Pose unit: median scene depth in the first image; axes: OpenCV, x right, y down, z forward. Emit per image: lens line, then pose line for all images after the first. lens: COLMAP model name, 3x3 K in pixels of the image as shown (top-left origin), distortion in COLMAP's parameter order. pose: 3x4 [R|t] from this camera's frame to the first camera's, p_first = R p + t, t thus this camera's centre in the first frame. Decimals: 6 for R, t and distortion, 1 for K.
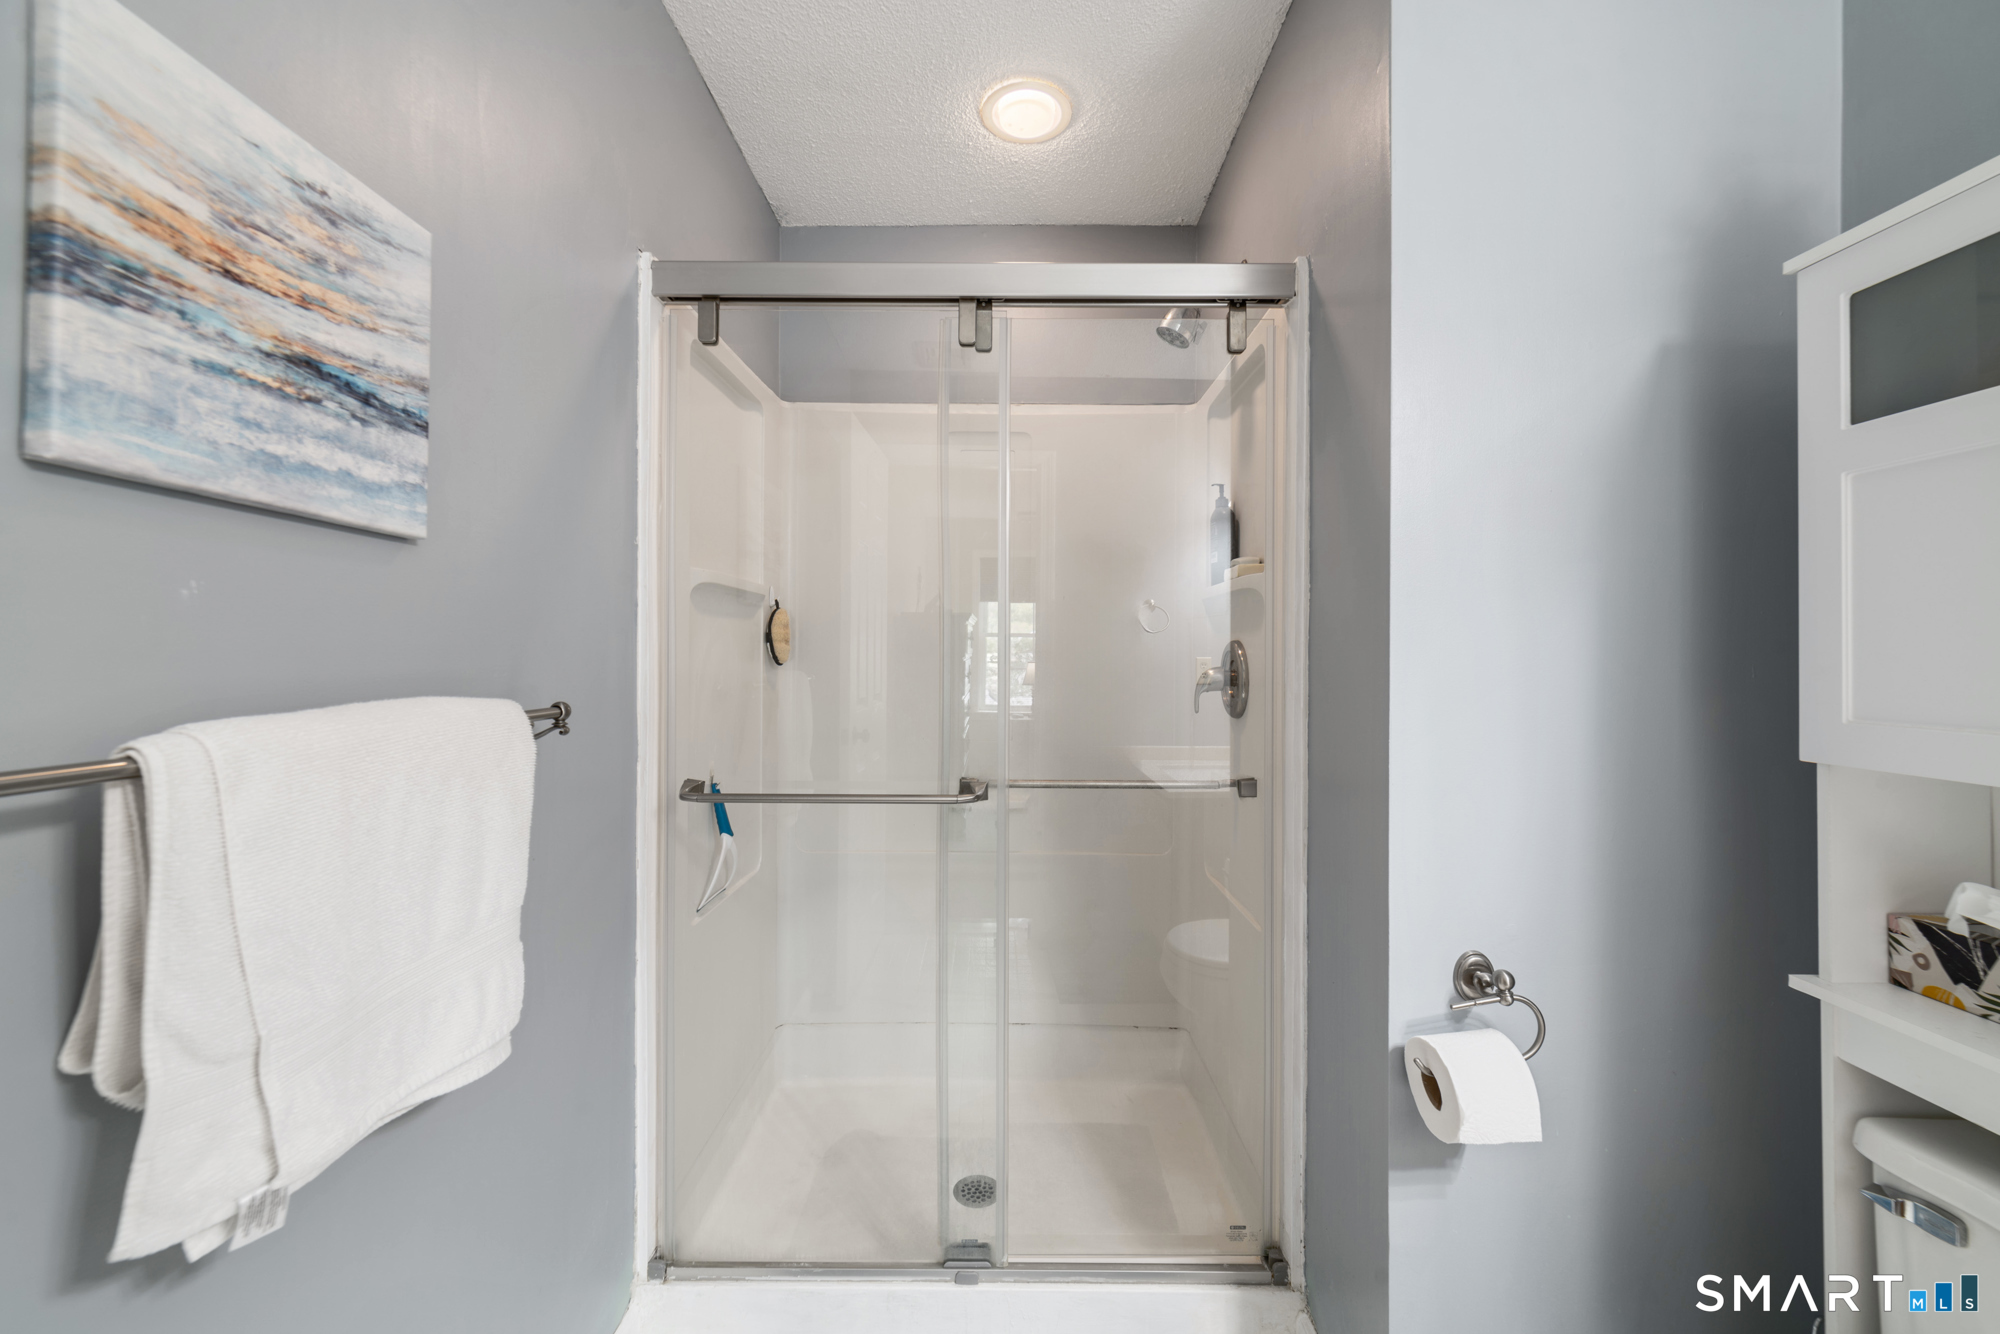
lens RADIAL K [[776.1, 0, 1003.2], [0, 776.1, 667.4], [0, 0, 1]] dist [0.000242, 0.000684]
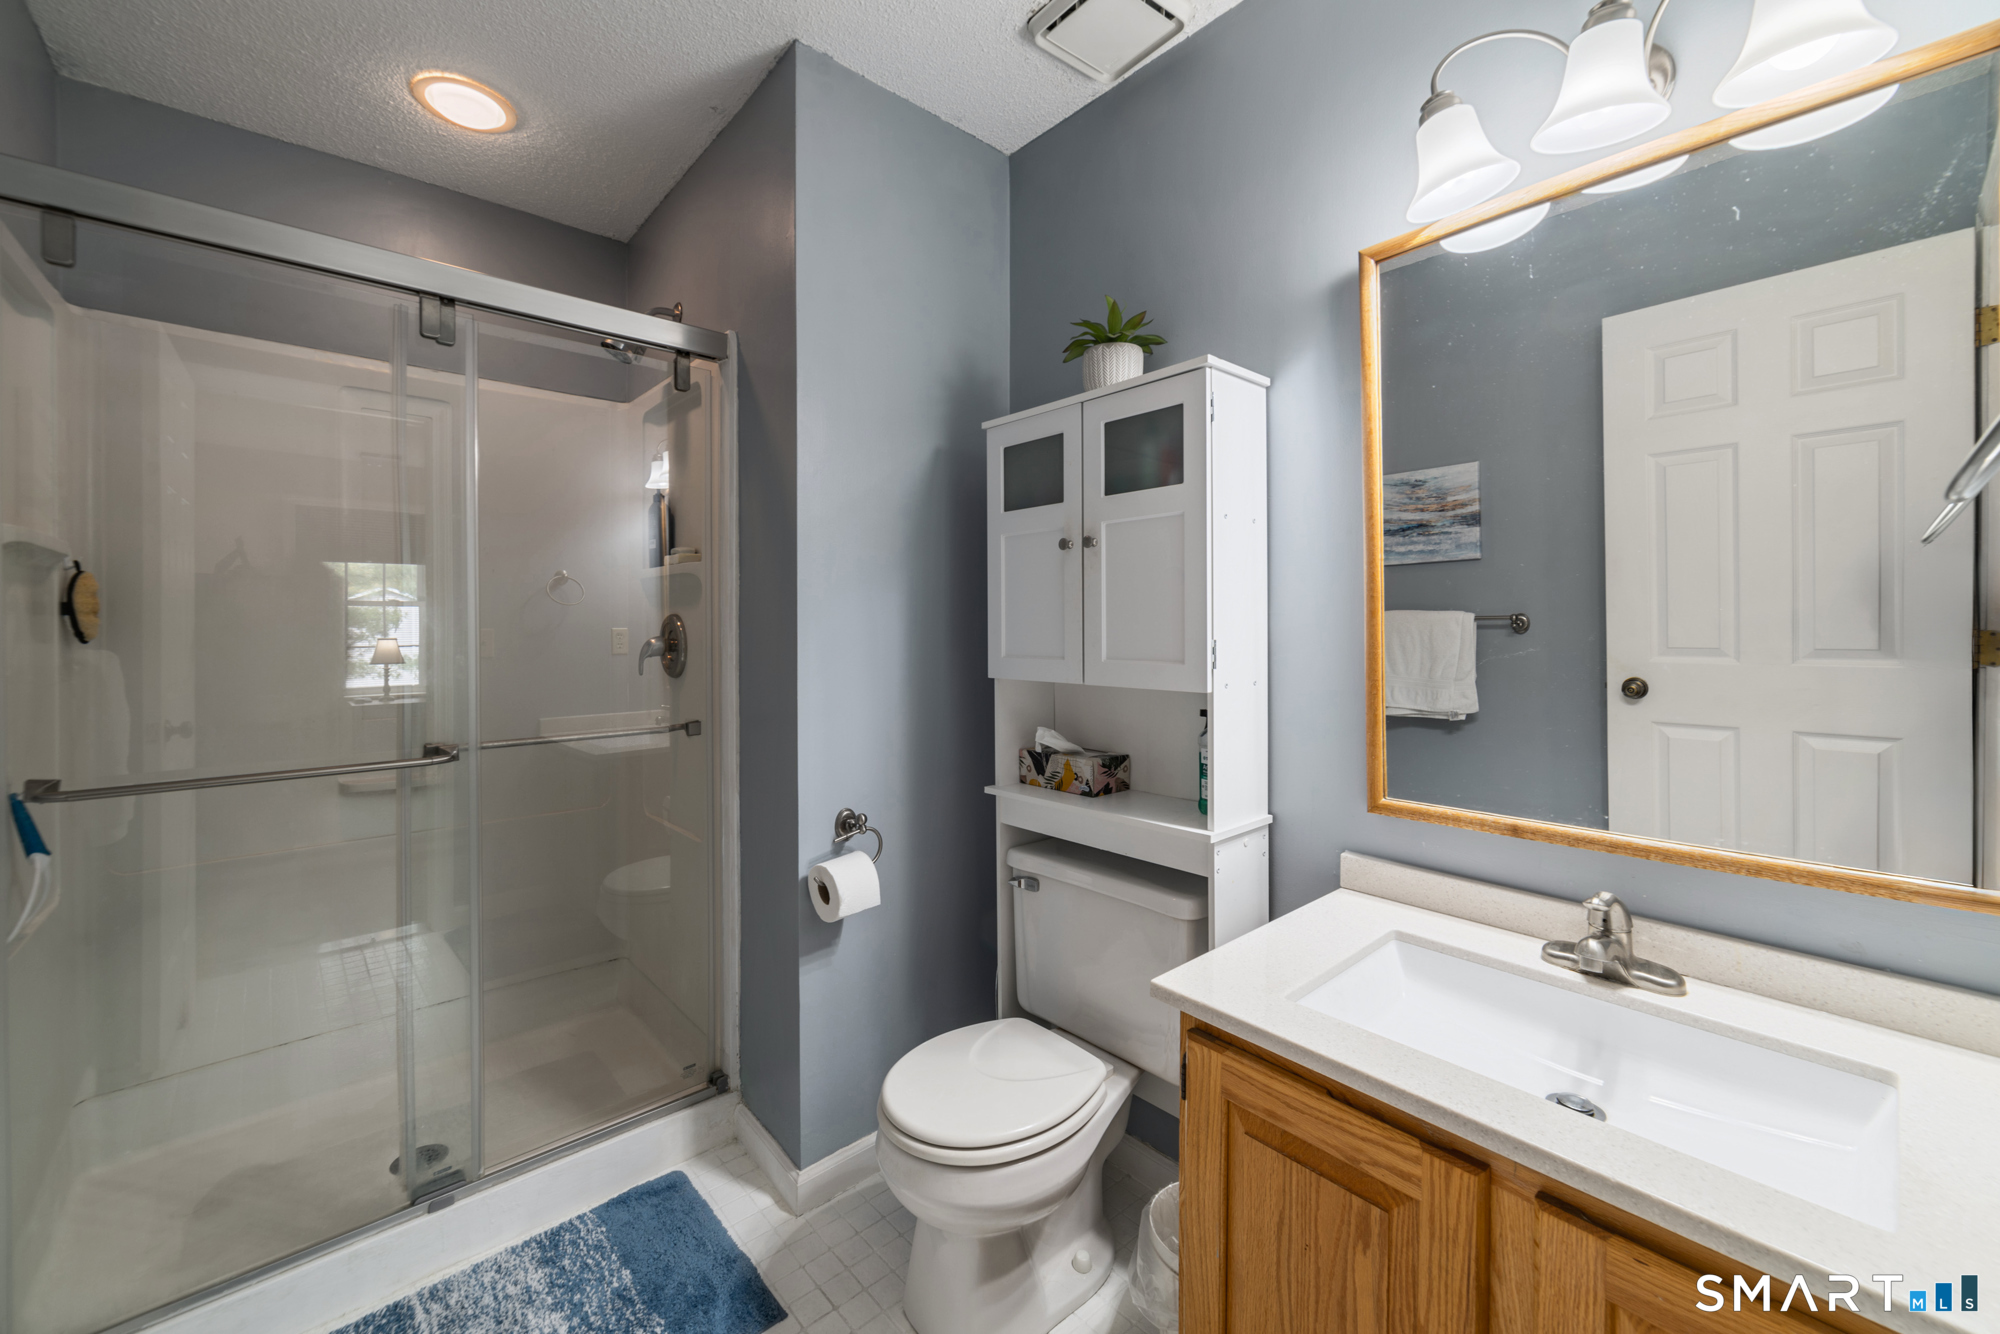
lens RADIAL K [[780.7, 0, 993.6], [0, 780.7, 586.4], [0, 0, 1]] dist [-0.000881, 0.000439]
pose [[0.742024, 0.026153, 0.669863, -0.212963], [0.017524, 0.998140, -0.058382, 0.002857], [-0.670144, 0.055060, 0.740186, -0.347739]]
